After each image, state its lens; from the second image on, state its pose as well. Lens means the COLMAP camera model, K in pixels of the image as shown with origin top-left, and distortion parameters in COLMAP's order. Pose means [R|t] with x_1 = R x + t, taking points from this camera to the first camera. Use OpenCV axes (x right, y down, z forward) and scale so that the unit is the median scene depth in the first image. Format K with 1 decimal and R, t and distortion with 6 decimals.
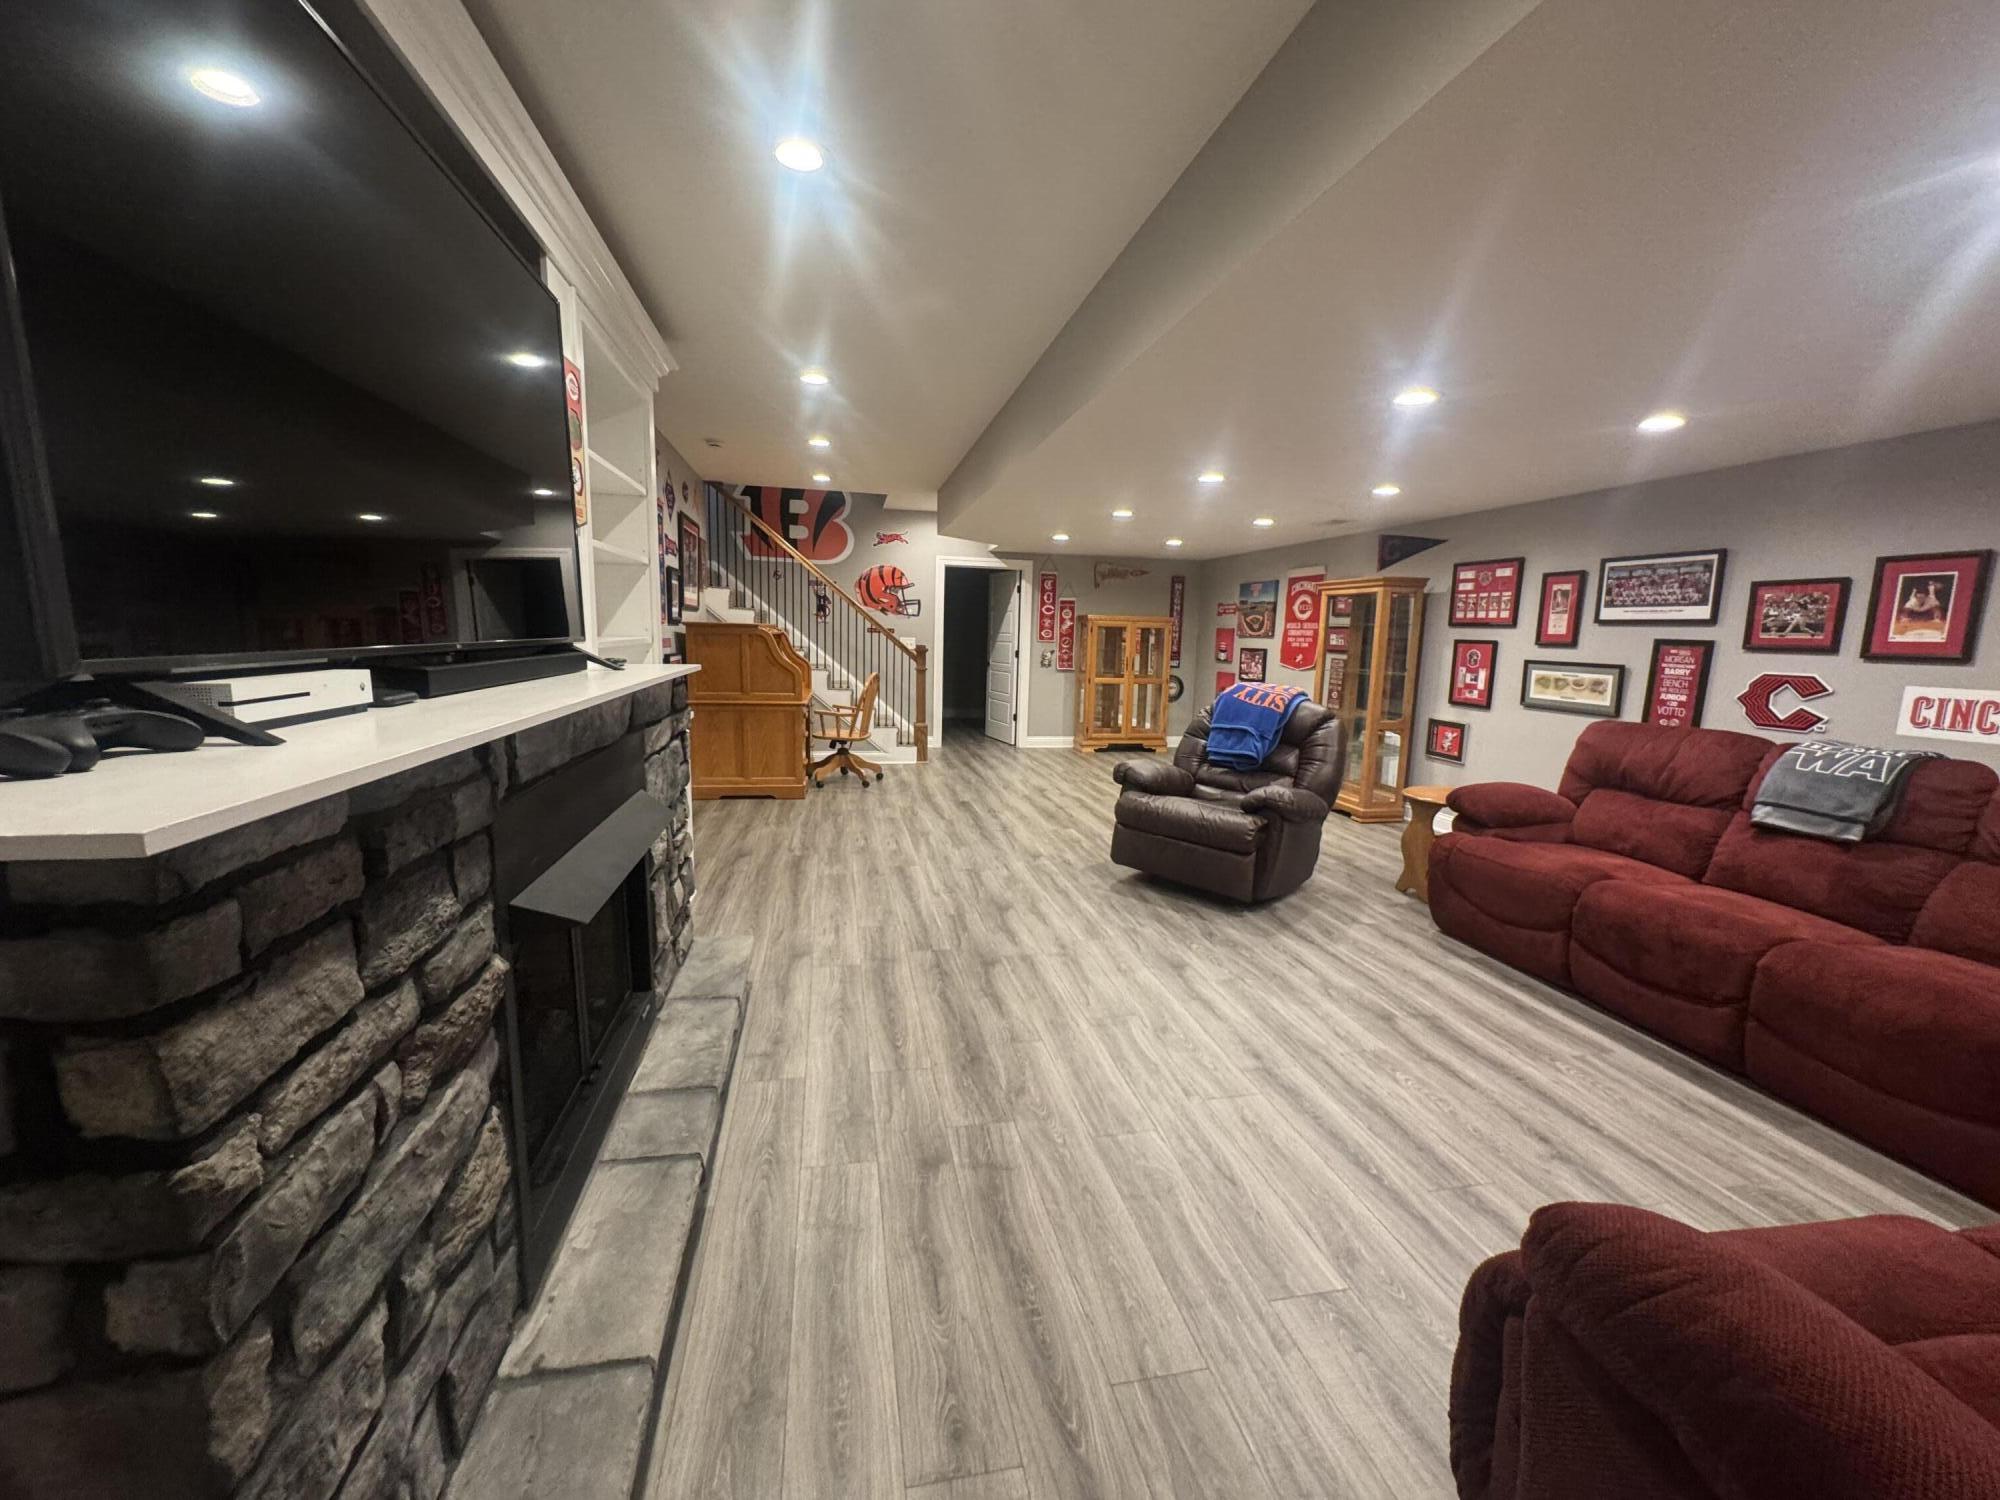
lens RADIAL K [[798.8, 0, 996.7], [0, 798.8, 752.6], [0, 0, 1]] dist [0.000555, -0.000161]
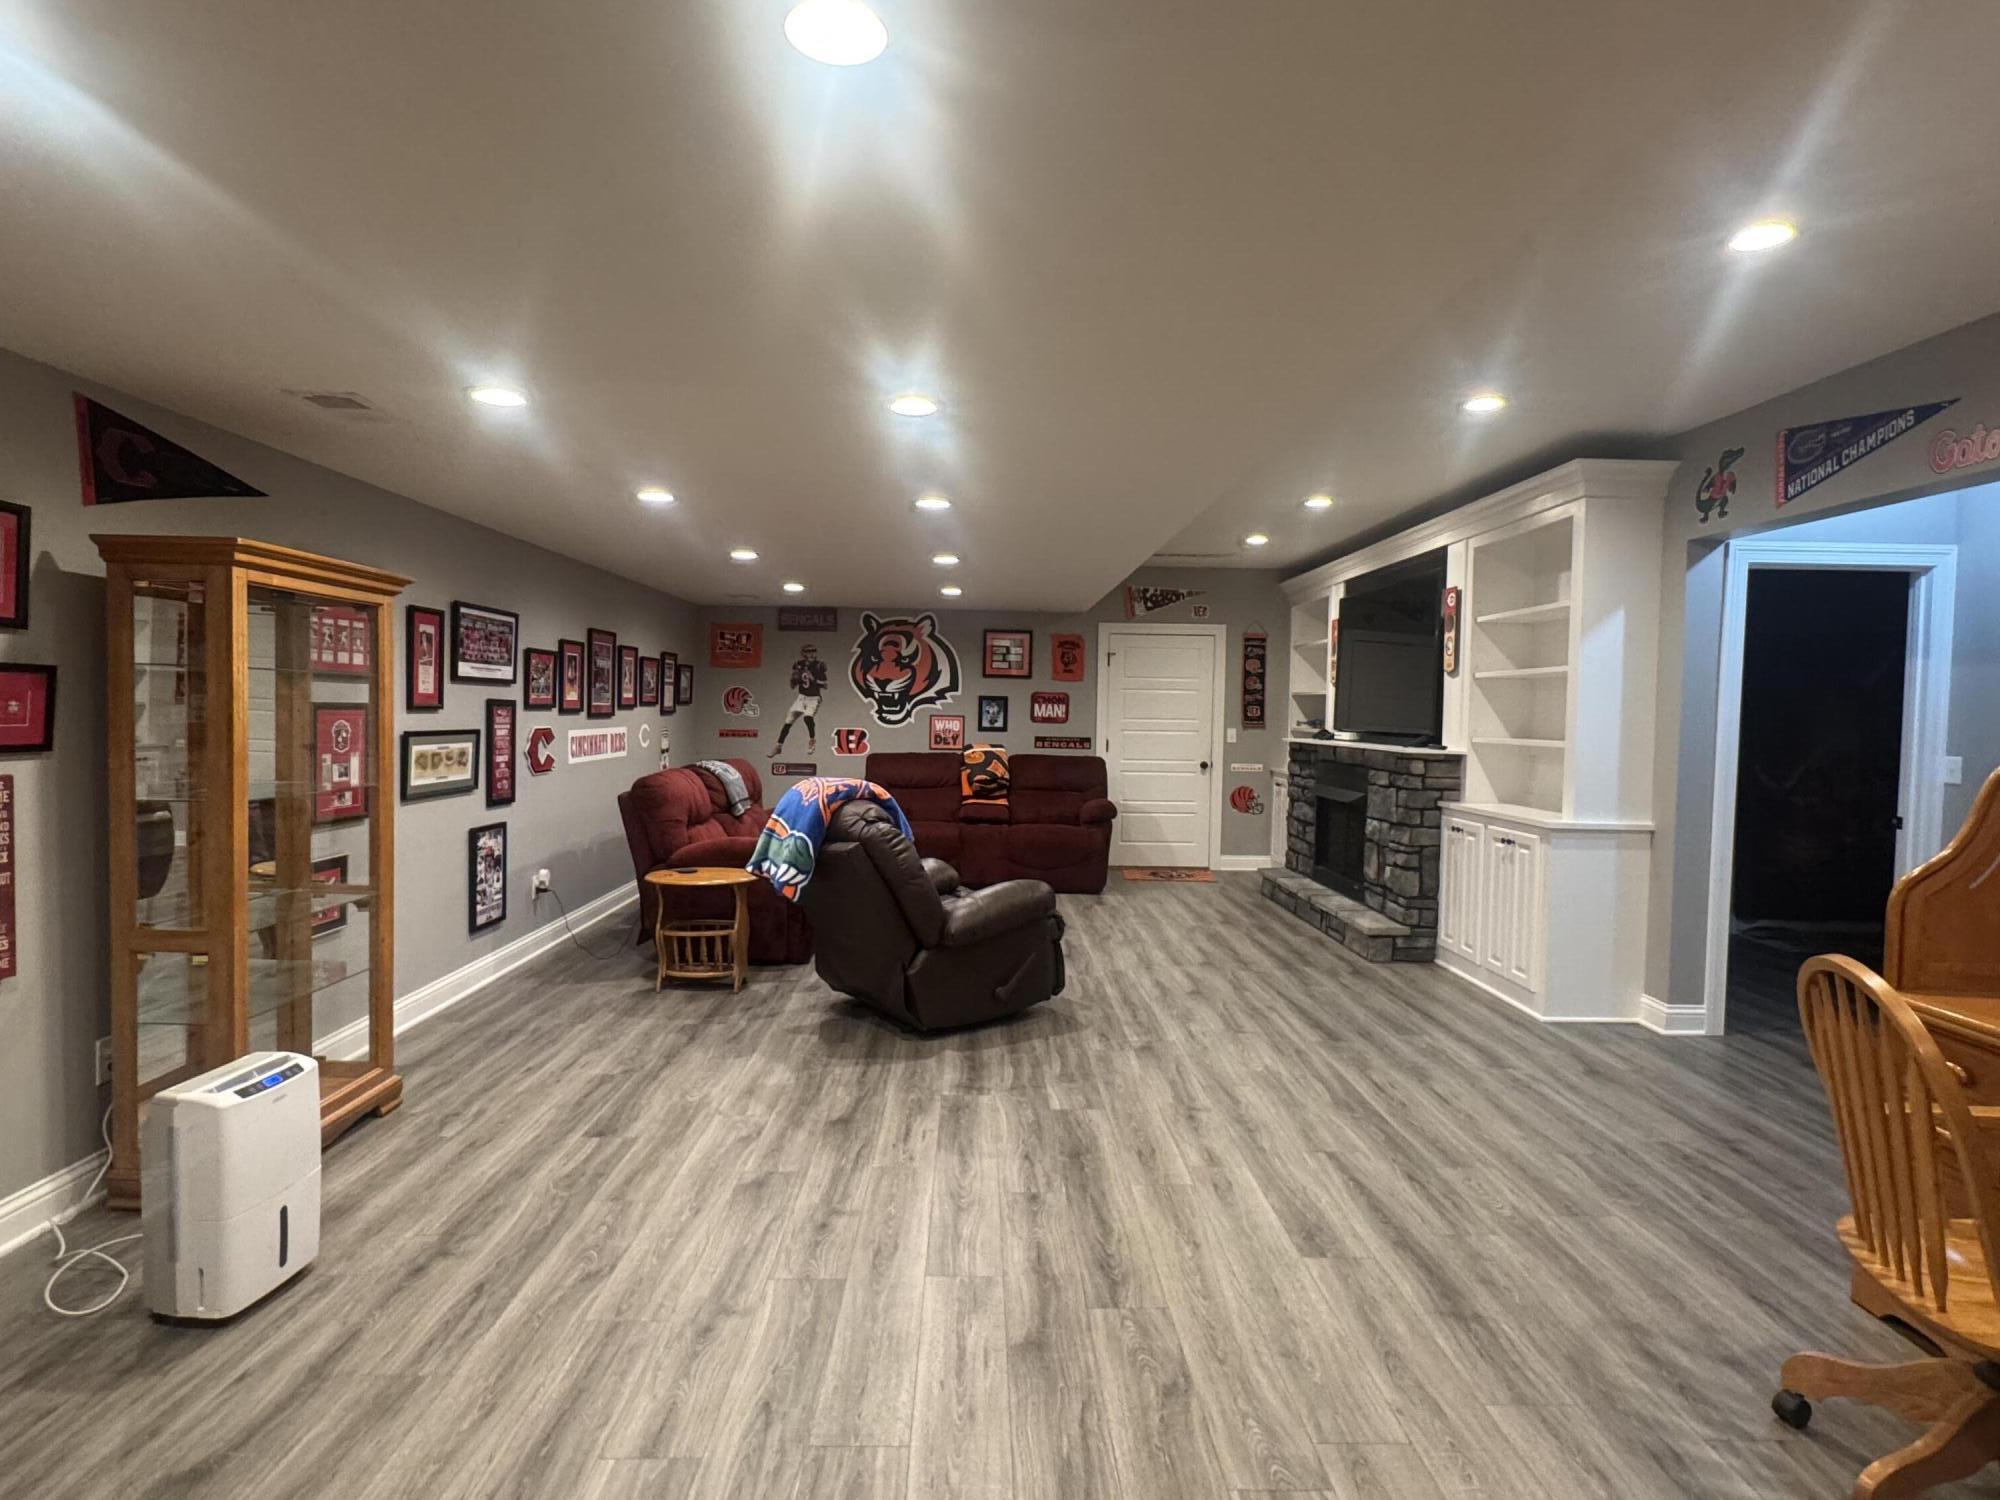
lens RADIAL K [[1048.6, 0, 995.3], [0, 1048.6, 747.6], [0, 0, 1]] dist [-0.000620, 0.000009]
pose [[-0.981803, -0.049054, 0.183457, 0.024098], [-0.013623, 0.981766, 0.189606, -0.292482], [-0.189412, 0.183657, -0.964569, 1.861568]]
